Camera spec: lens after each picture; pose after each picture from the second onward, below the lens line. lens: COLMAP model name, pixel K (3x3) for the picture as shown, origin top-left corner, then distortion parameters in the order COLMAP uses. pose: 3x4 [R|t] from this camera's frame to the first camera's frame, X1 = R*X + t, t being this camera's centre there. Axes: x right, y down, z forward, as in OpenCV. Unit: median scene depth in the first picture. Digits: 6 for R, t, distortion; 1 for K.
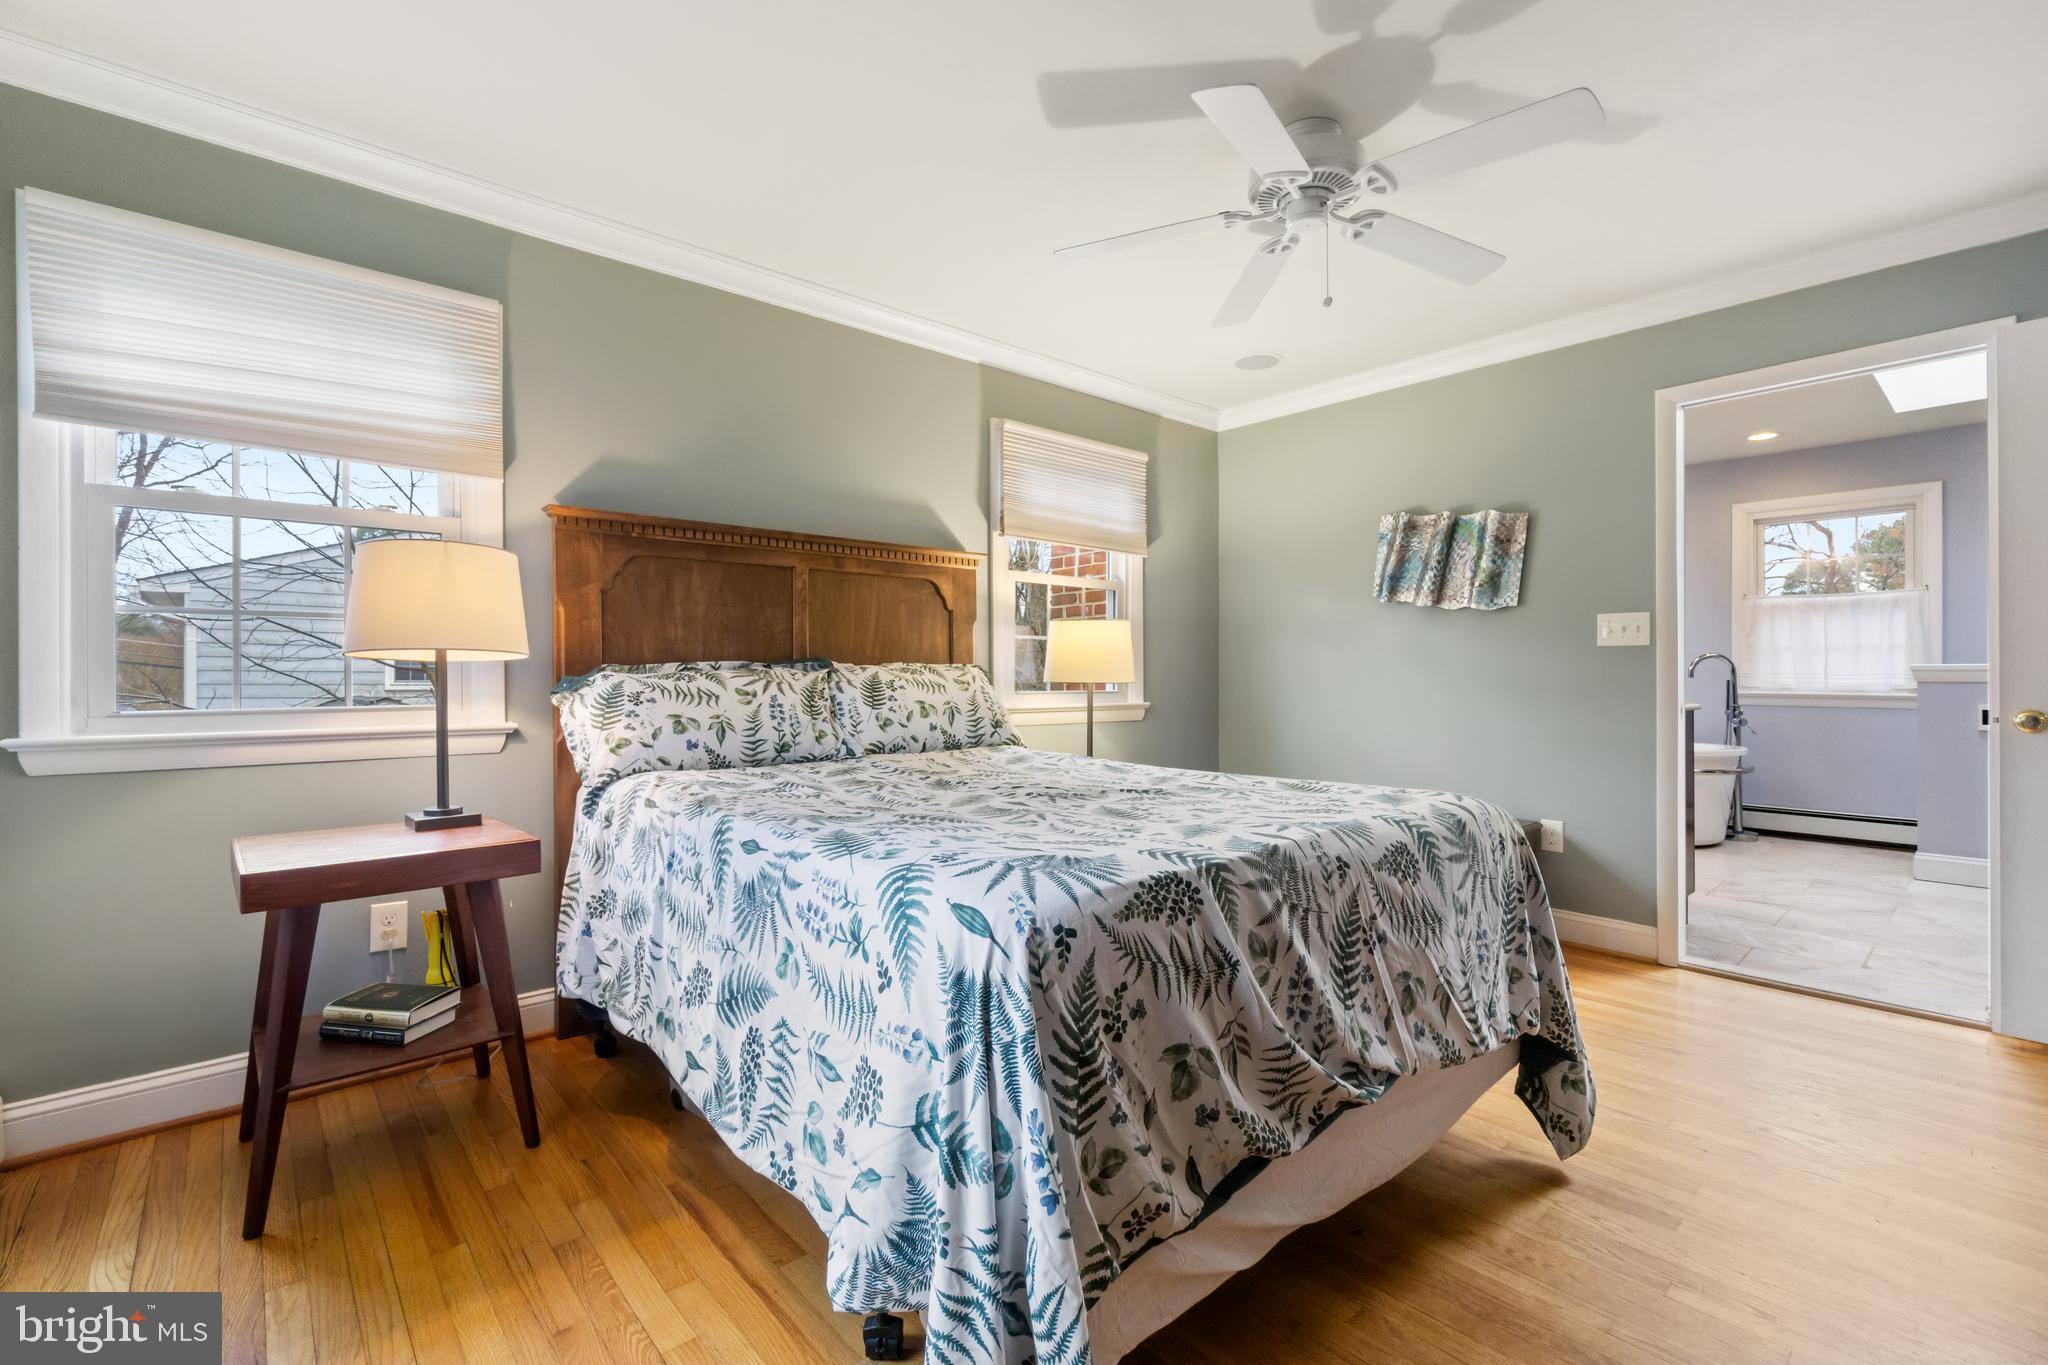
lens RADIAL K [[890.0, 0, 1006.0], [0, 890.0, 683.6], [0, 0, 1]] dist [-0.001577, 0.000626]
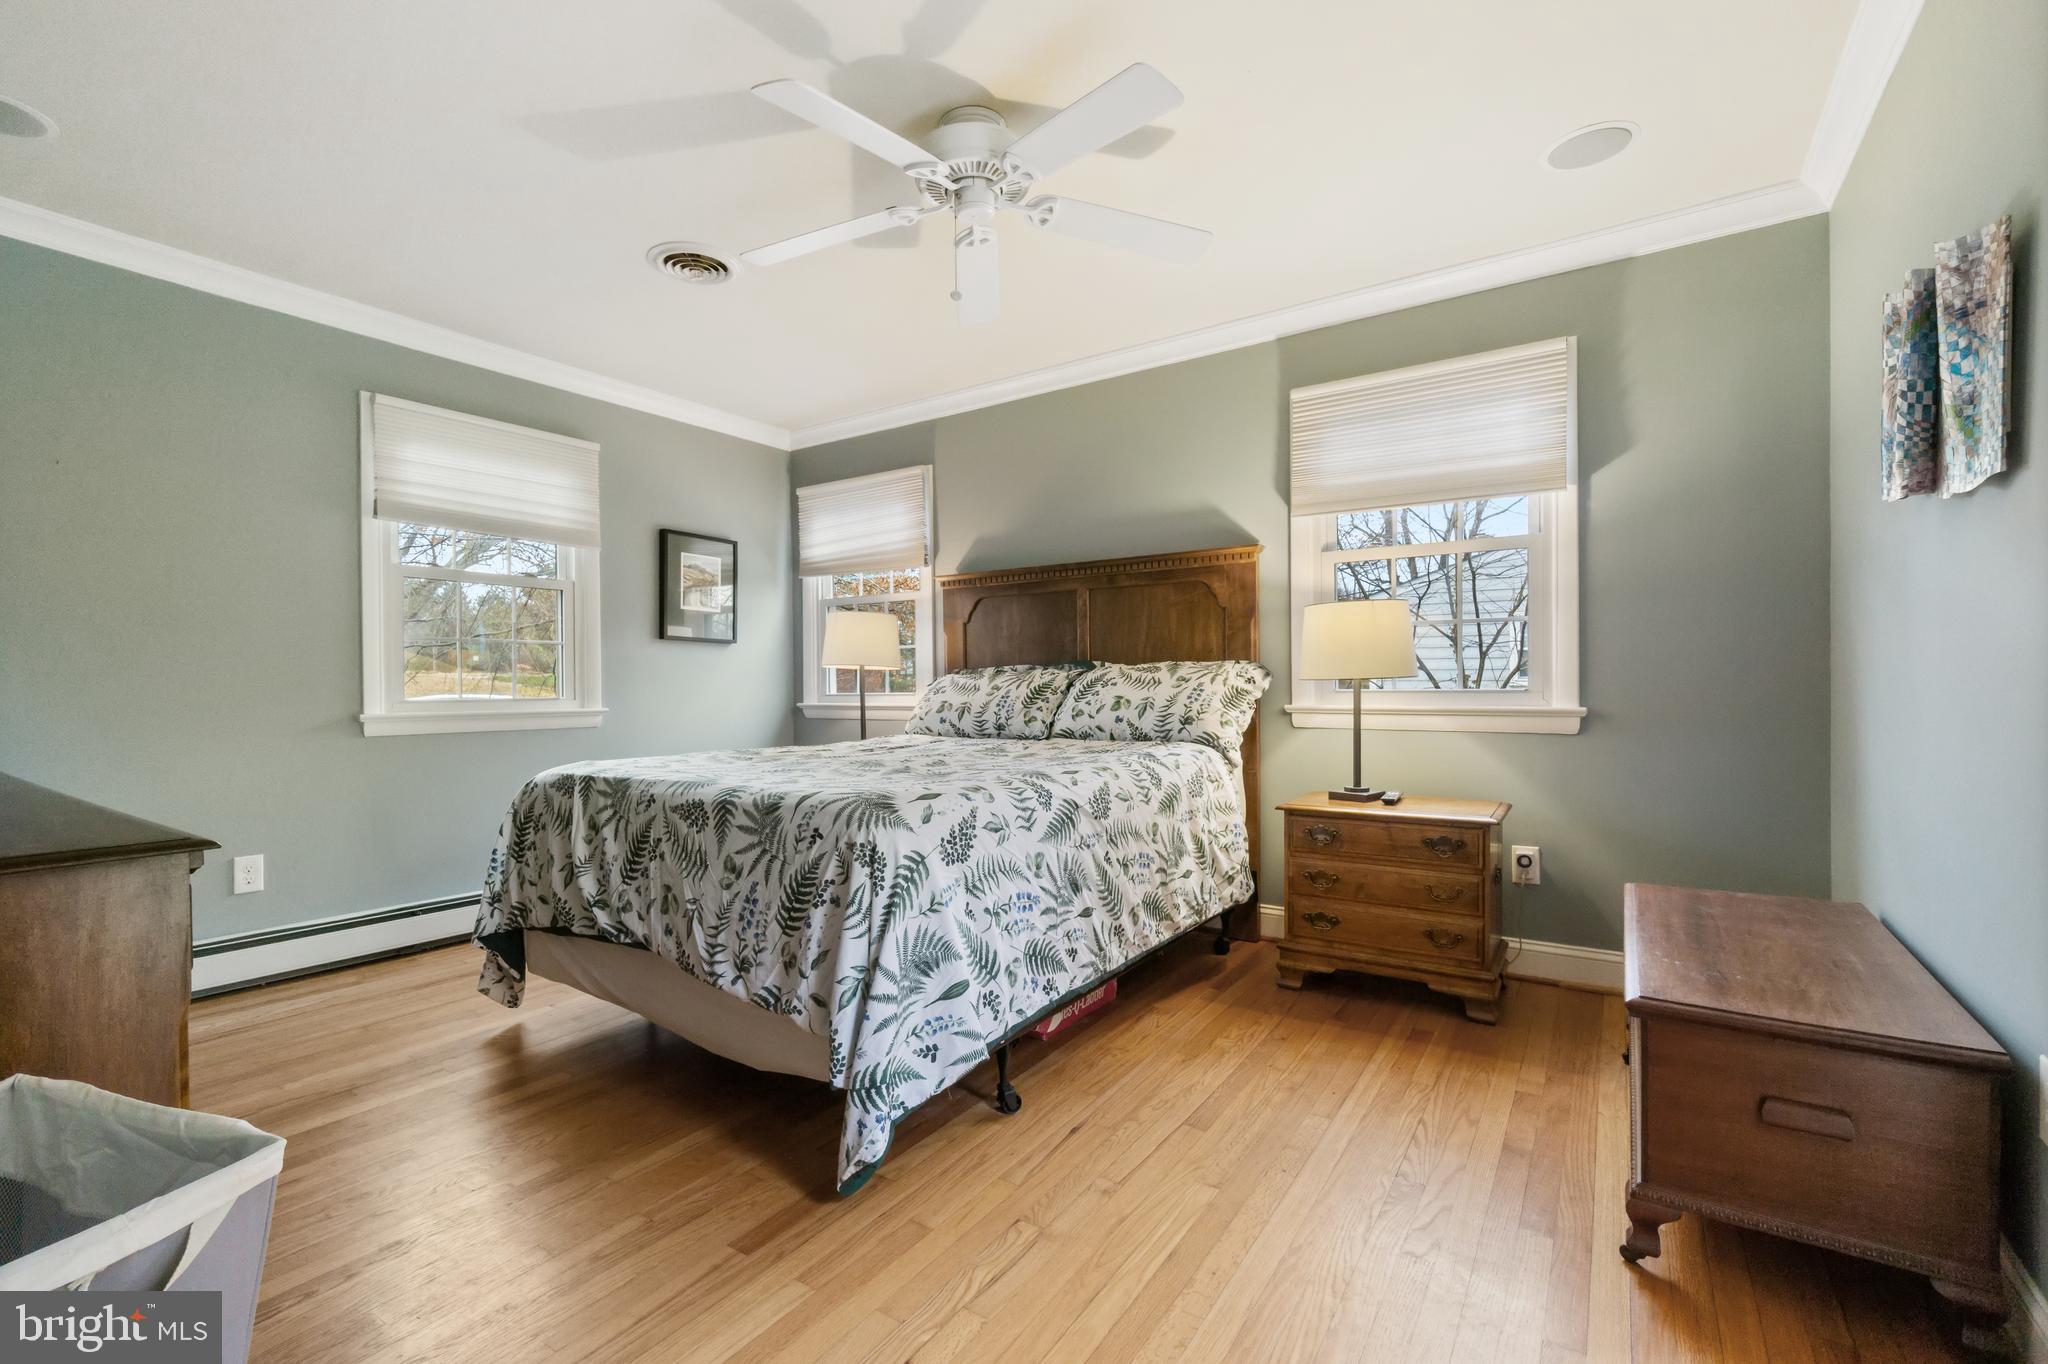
lens RADIAL K [[890.0, 0, 1007.1], [0, 890.0, 695.1], [0, 0, 1]] dist [-0.001577, 0.000626]
pose [[0.250084, 0.013736, -0.968127, 1.113754], [0.003497, 0.999880, 0.015090, 0.000558], [0.968218, -0.007159, 0.250006, 0.667890]]
